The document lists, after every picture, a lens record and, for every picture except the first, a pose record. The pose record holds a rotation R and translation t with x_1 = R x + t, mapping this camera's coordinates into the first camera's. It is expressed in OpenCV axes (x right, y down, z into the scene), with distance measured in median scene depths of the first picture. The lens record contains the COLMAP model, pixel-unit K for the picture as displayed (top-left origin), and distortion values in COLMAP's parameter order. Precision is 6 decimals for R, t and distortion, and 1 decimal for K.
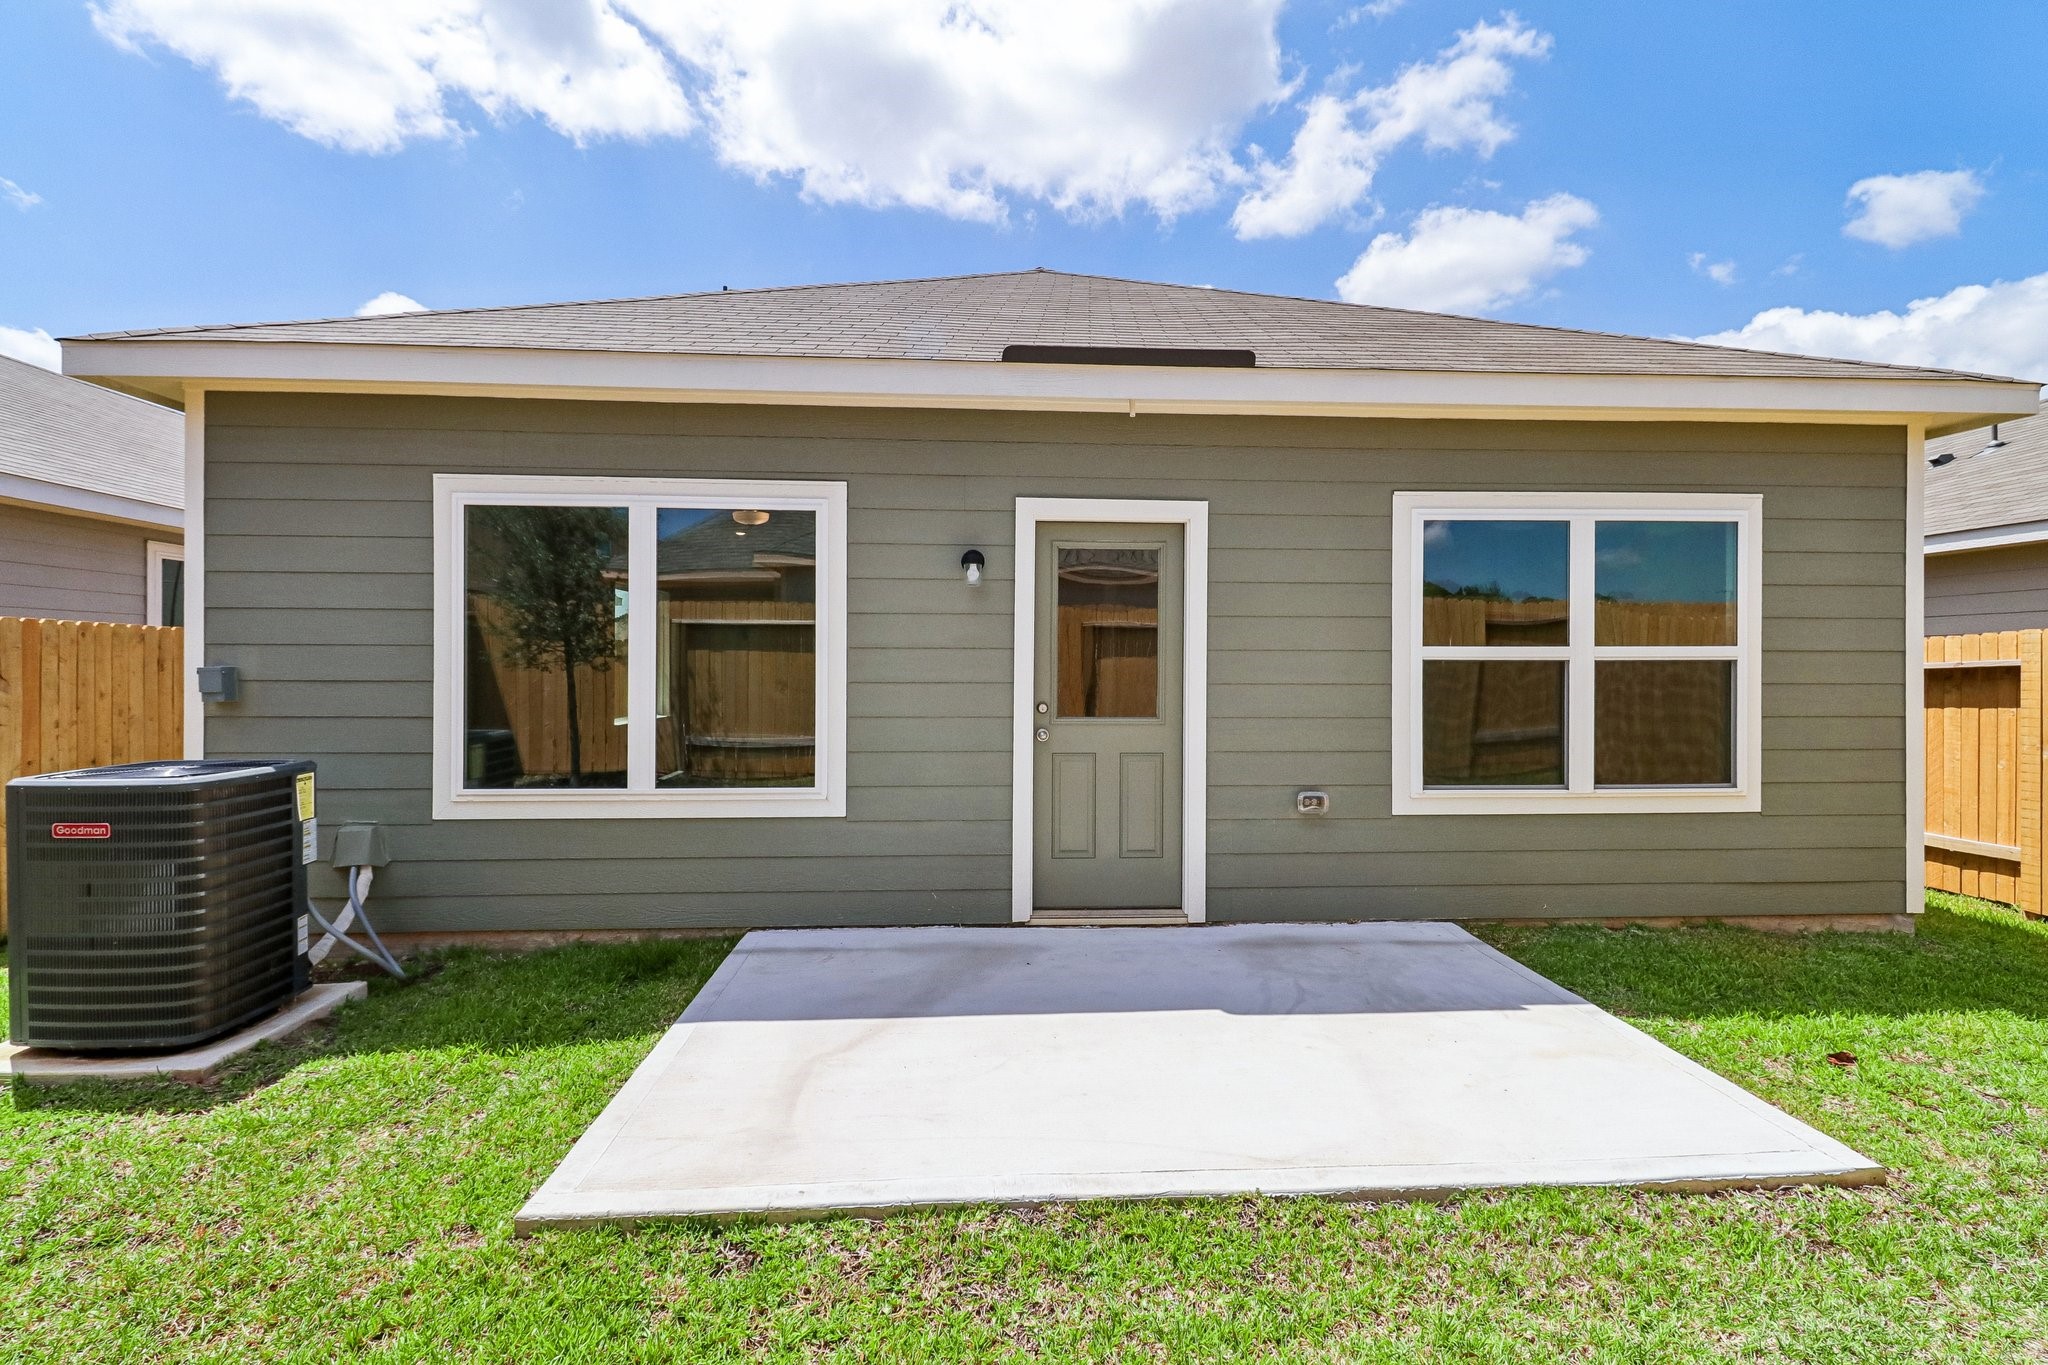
lens RADIAL K [[956.3, 0, 1029.2], [0, 956.3, 665.9], [0, 0, 1]] dist [0.020564, -0.001127]
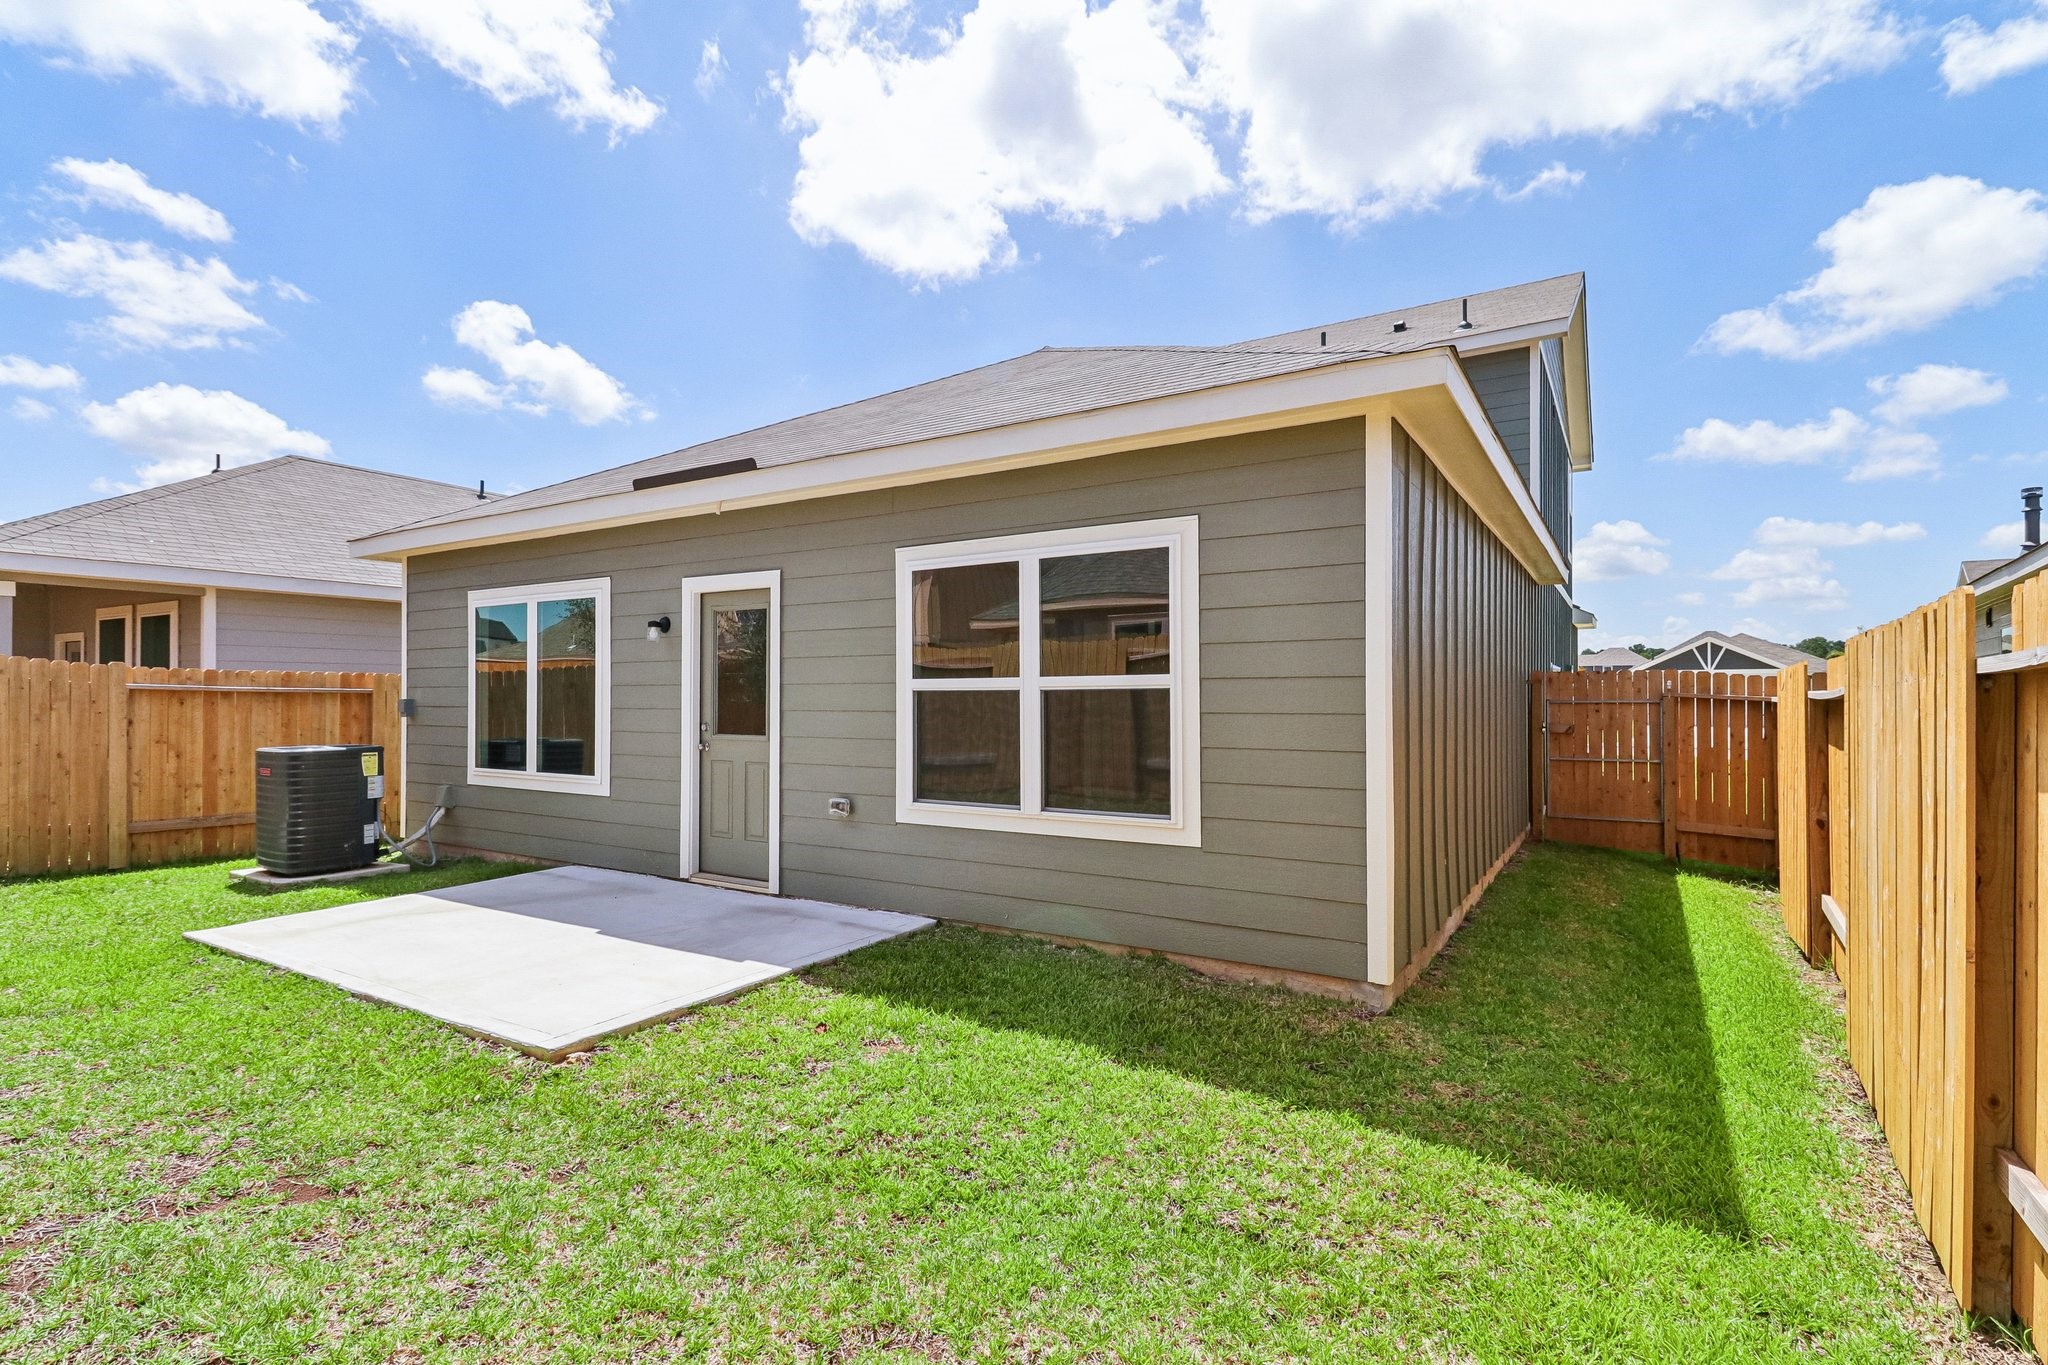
lens RADIAL K [[985.4, 0, 1024.0], [0, 985.4, 682.5], [0, 0, 1]] dist [0.038542, -0.000283]
pose [[0.804887, -0.010955, -0.593327, 1.219033], [0.004952, 0.999919, -0.011745, -0.001295], [0.593408, 0.006516, 0.804876, 0.114730]]
